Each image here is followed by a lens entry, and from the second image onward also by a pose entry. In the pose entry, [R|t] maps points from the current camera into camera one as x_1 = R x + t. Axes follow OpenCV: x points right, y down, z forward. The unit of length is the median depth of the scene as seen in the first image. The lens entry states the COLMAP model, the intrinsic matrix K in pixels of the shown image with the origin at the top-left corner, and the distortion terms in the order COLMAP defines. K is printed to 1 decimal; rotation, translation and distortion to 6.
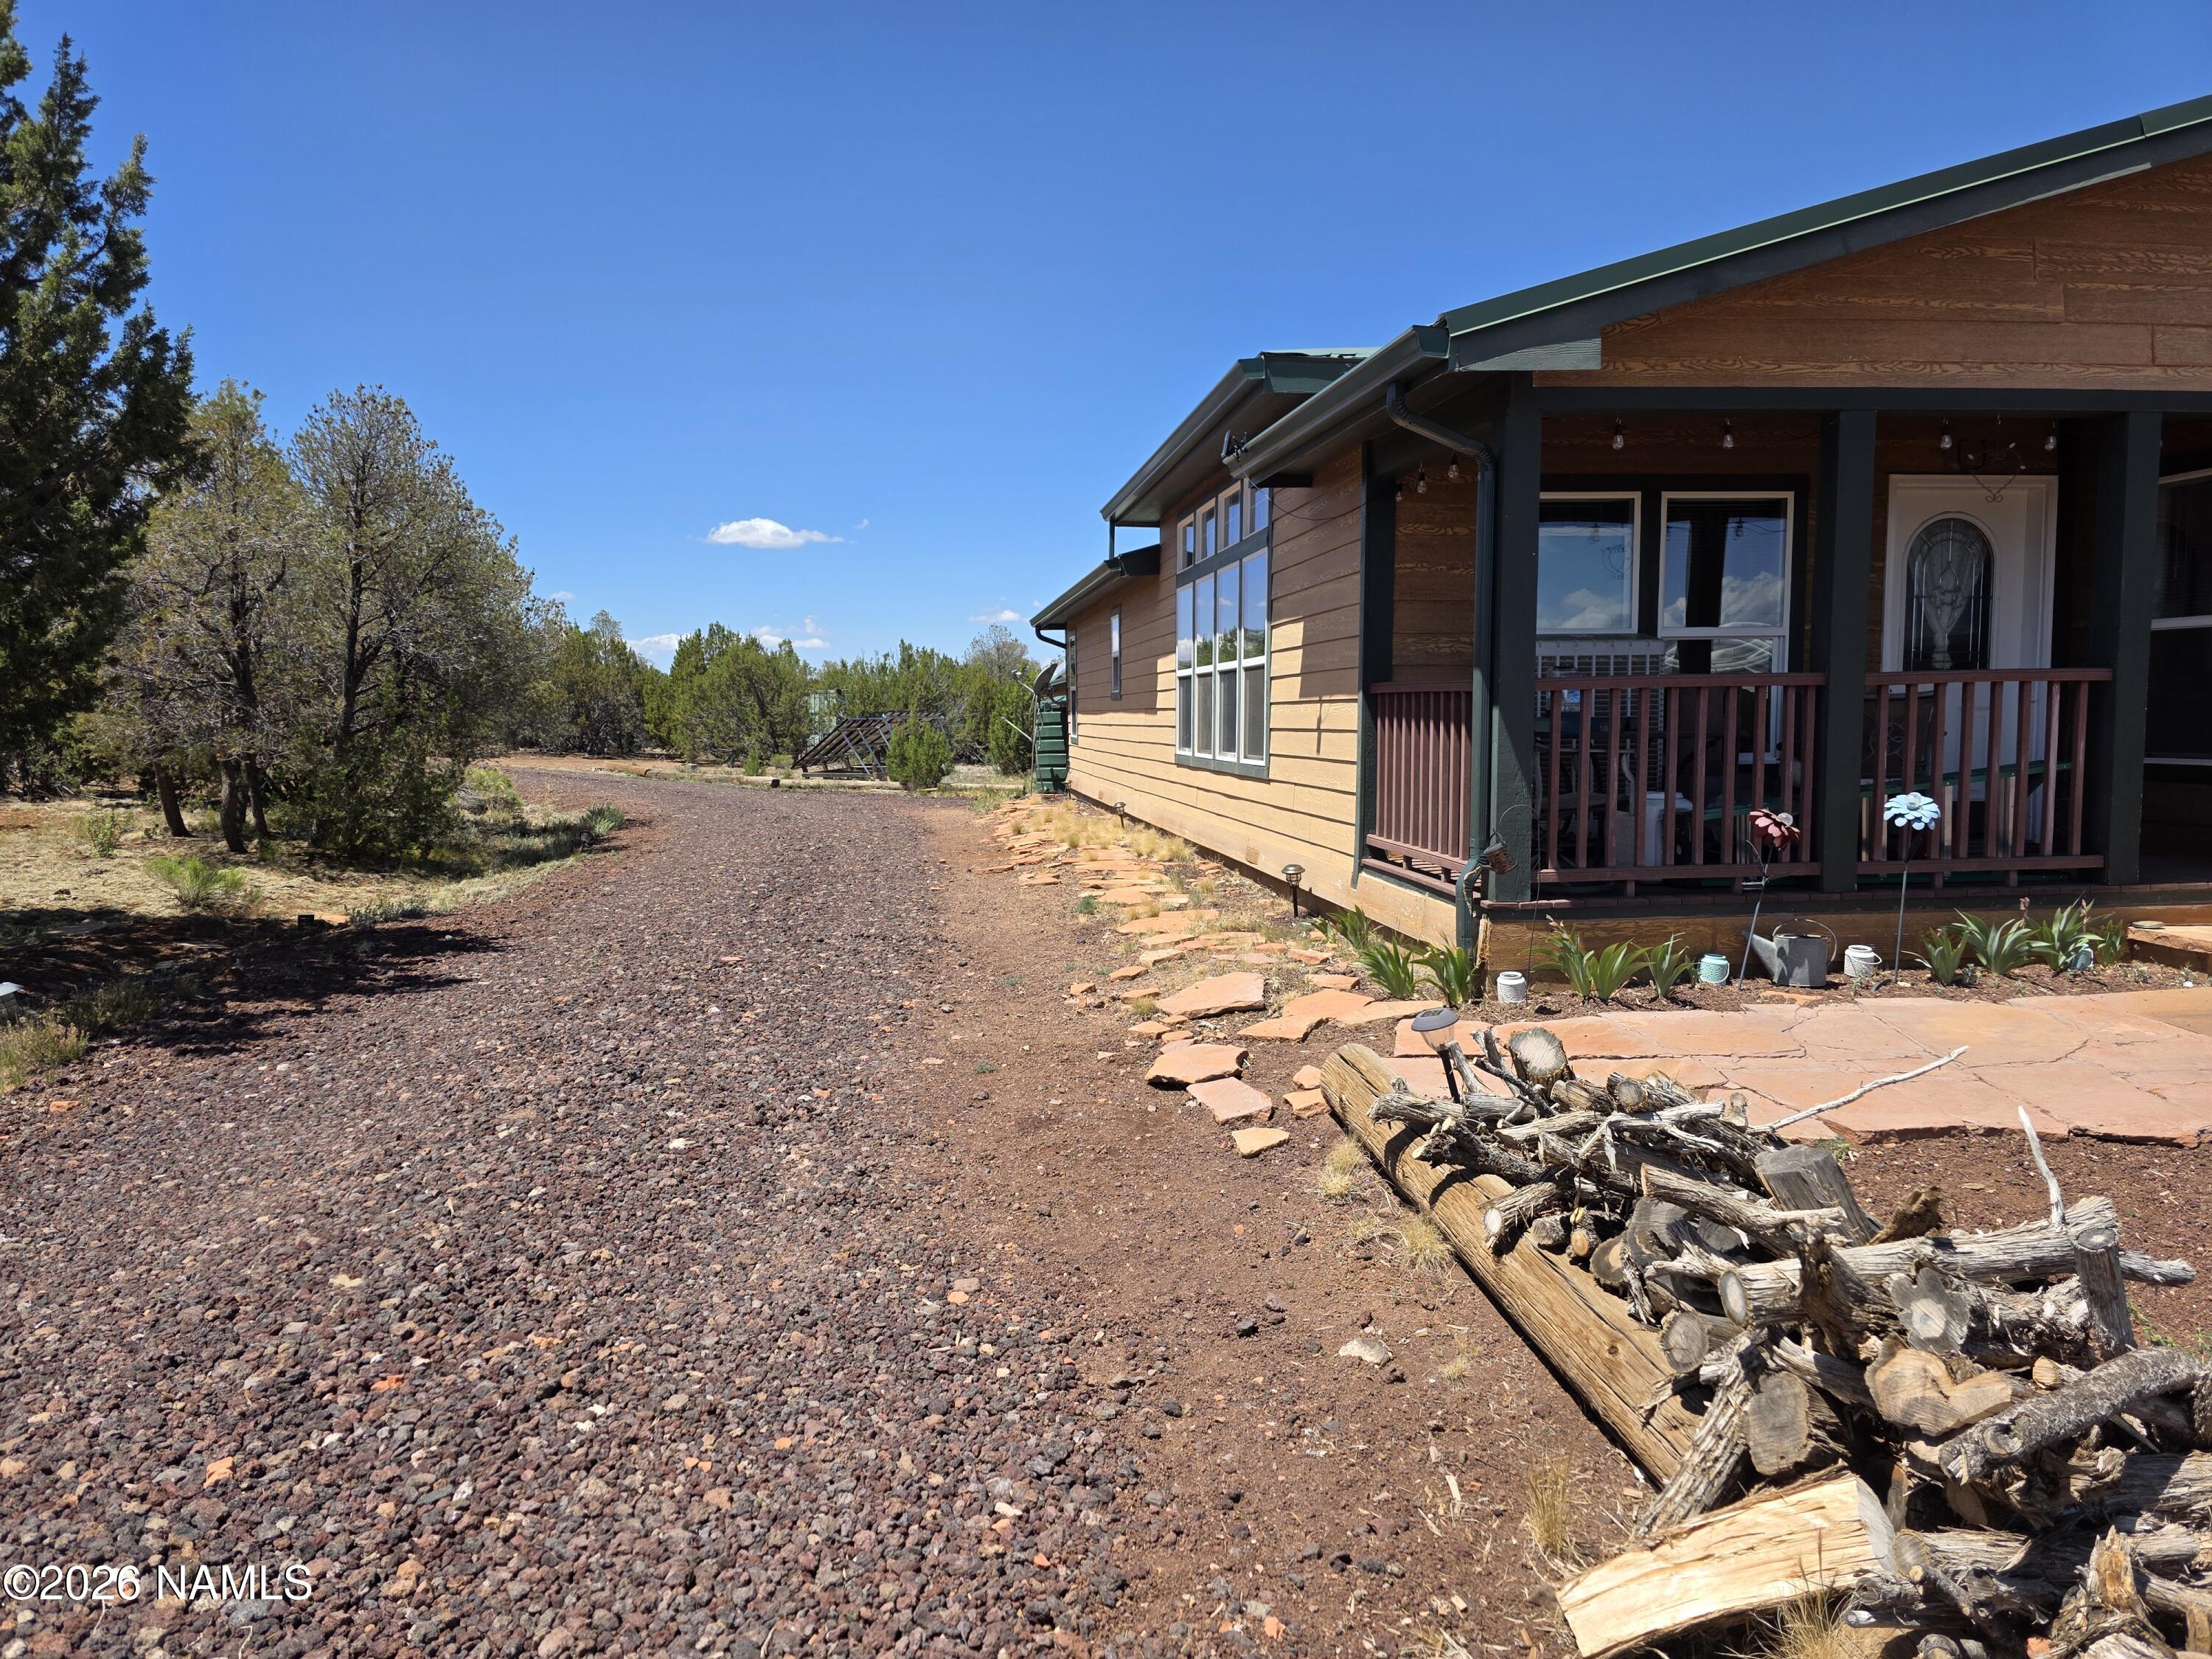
lens RADIAL K [[1489.0, 0, 1100.3], [0, 1489.0, 857.9], [0, 0, 1]] dist [0.056710, -0.049599]
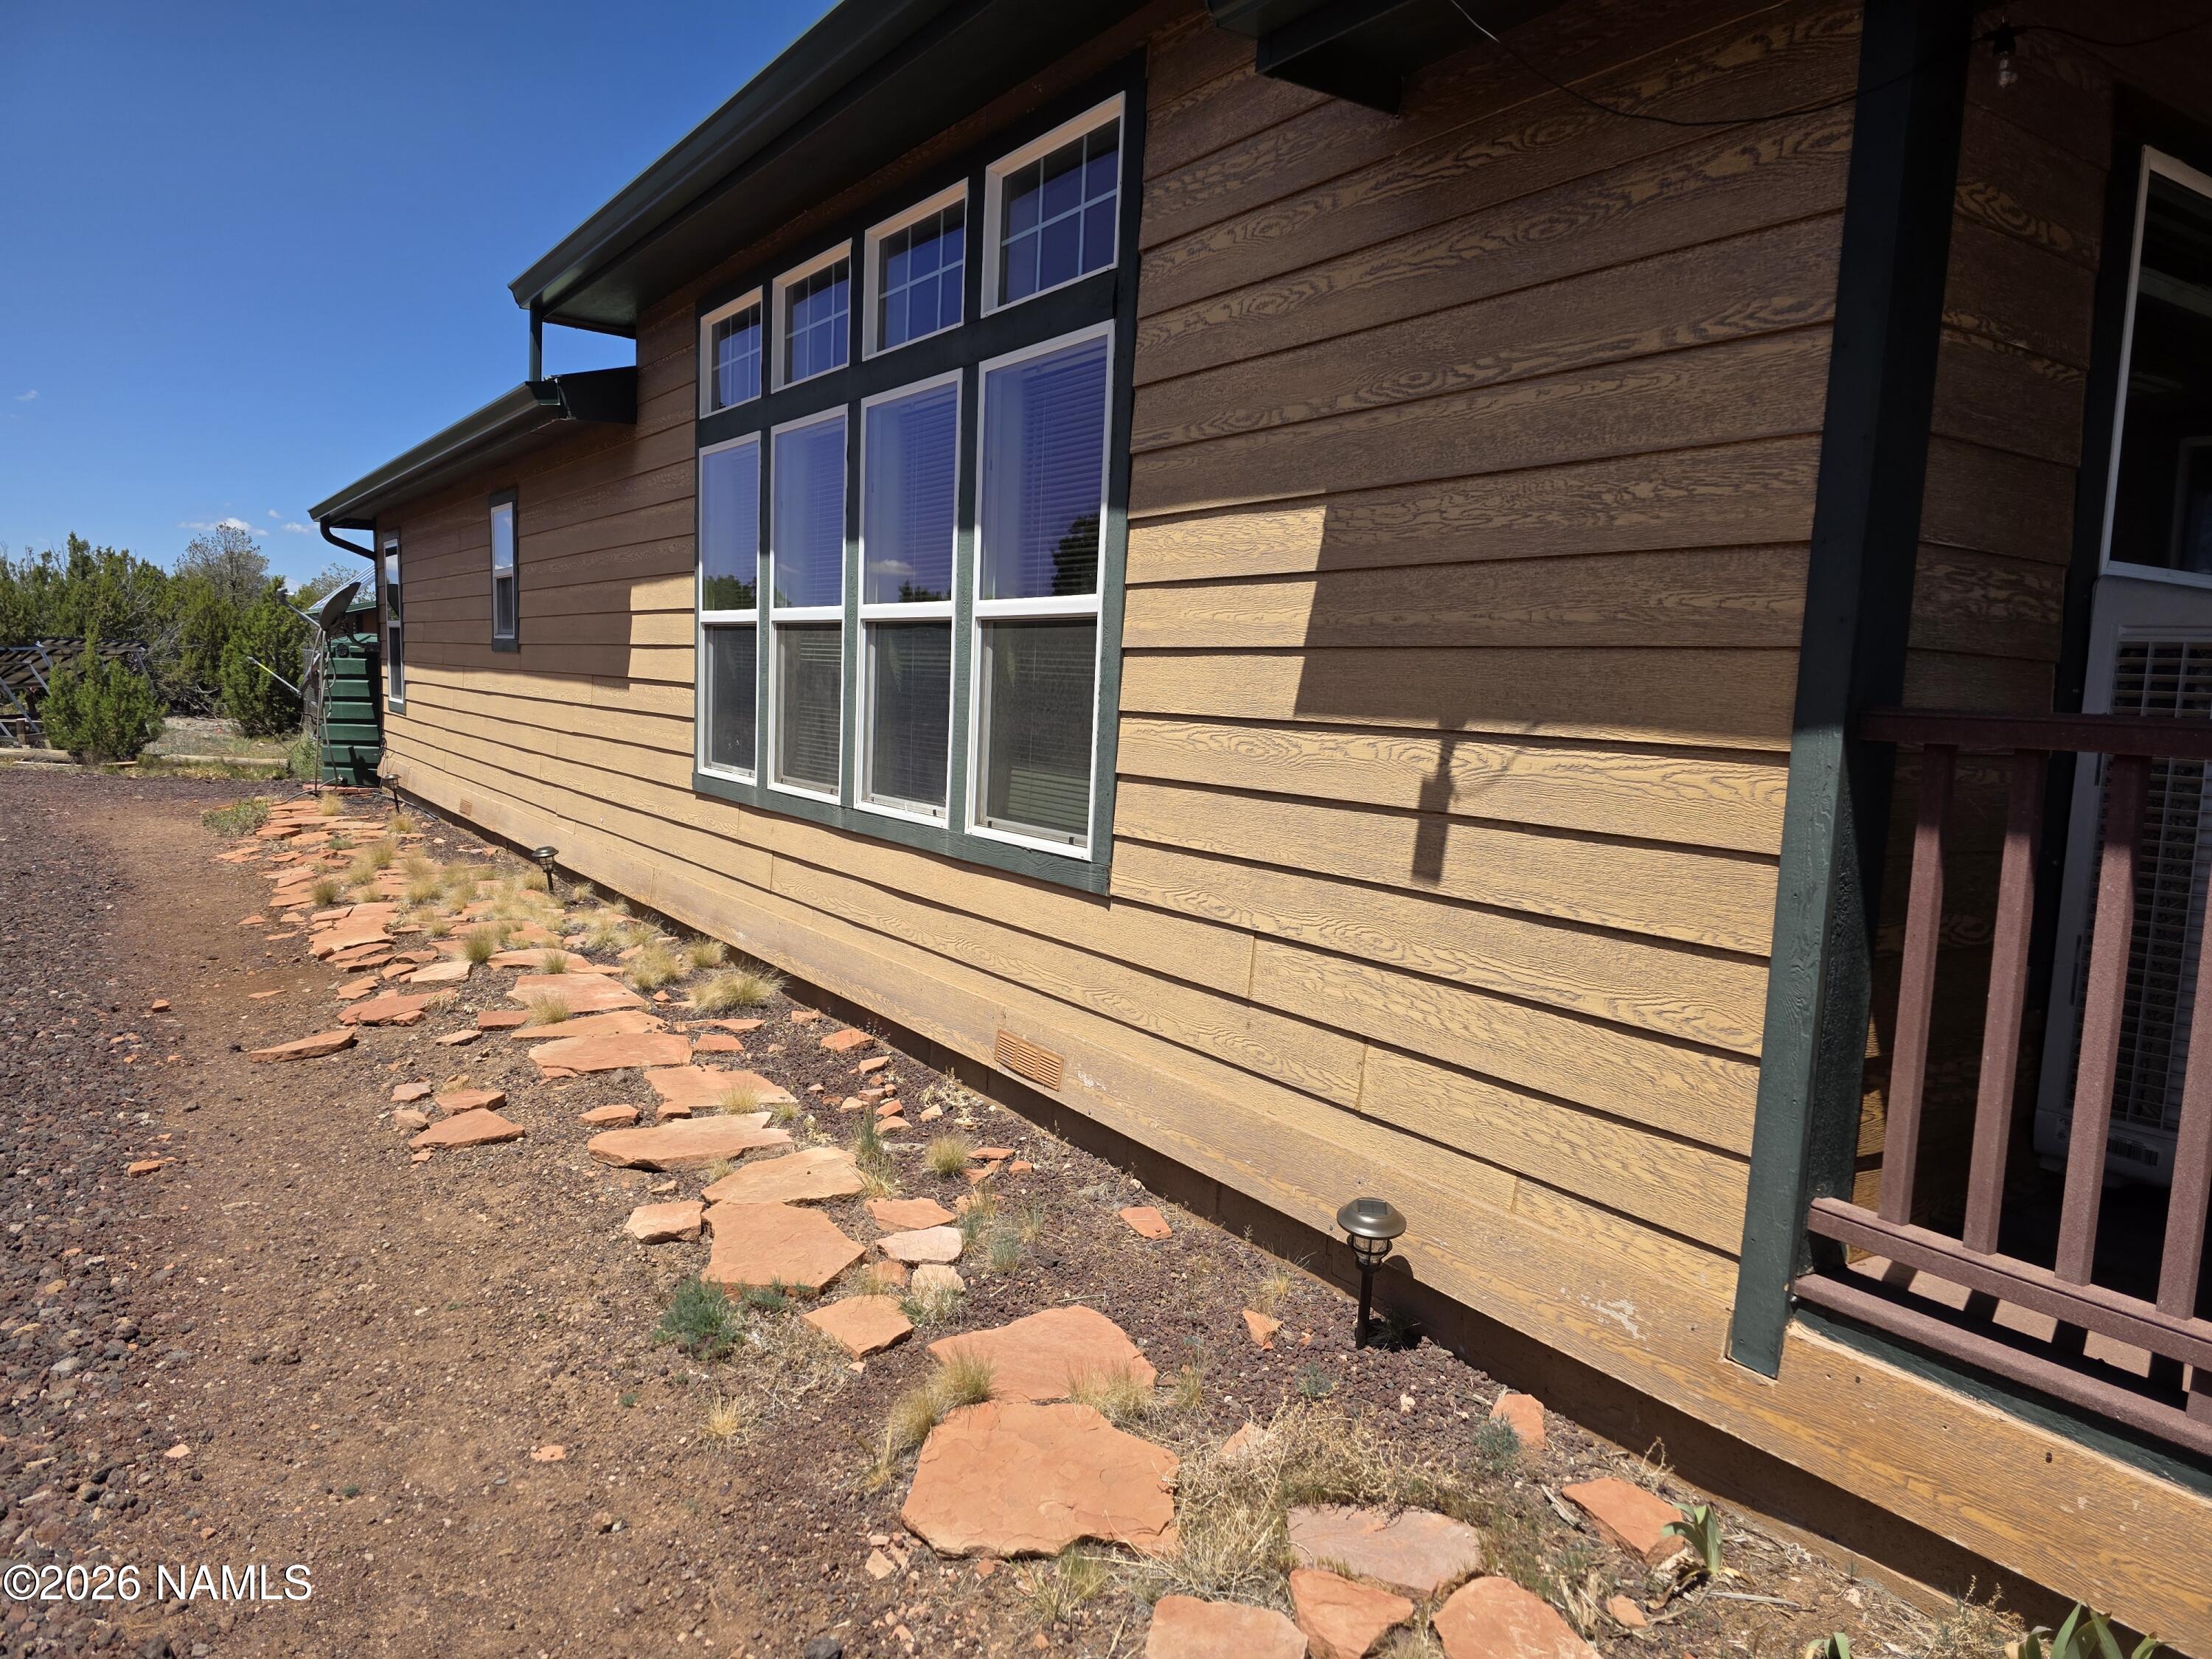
lens RADIAL K [[1489.0, 0, 1100.3], [0, 1489.0, 857.9], [0, 0, 1]] dist [0.056710, -0.049599]
pose [[0.896502, -0.011306, 0.442896, -0.036776], [-0.002602, 0.999523, 0.030783, -0.039193], [-0.443032, -0.028749, 0.896045, 0.327049]]
